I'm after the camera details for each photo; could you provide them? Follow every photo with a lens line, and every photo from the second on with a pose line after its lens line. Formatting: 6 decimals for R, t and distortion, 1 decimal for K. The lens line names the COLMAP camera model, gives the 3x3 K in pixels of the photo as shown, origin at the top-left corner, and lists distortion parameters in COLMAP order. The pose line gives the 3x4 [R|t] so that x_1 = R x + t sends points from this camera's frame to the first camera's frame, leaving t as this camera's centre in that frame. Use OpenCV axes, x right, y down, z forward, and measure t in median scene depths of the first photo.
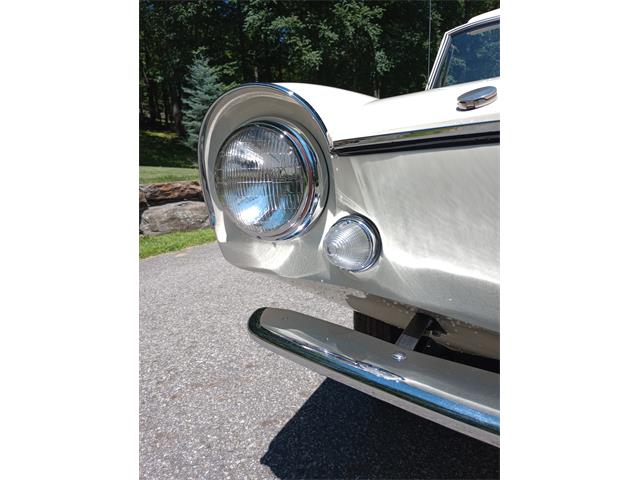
lens RADIAL K [[404.6, 0, 320.9], [0, 404.6, 233.8], [0, 0, 1]] dist [0.030918, -0.024473]
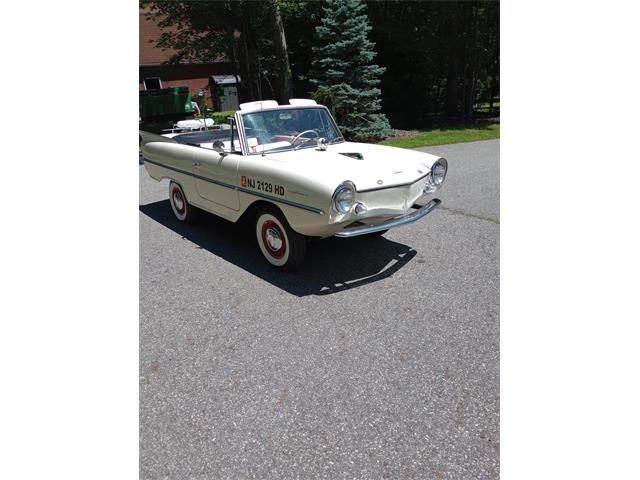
lens RADIAL K [[404.6, 0, 324.6], [0, 404.6, 241.6], [0, 0, 1]] dist [0.030918, -0.024473]
pose [[0.359571, -0.299709, 0.883676, -0.457008], [0.177514, 0.951691, 0.250546, -0.091223], [-0.916077, 0.066775, 0.395403, -0.057401]]
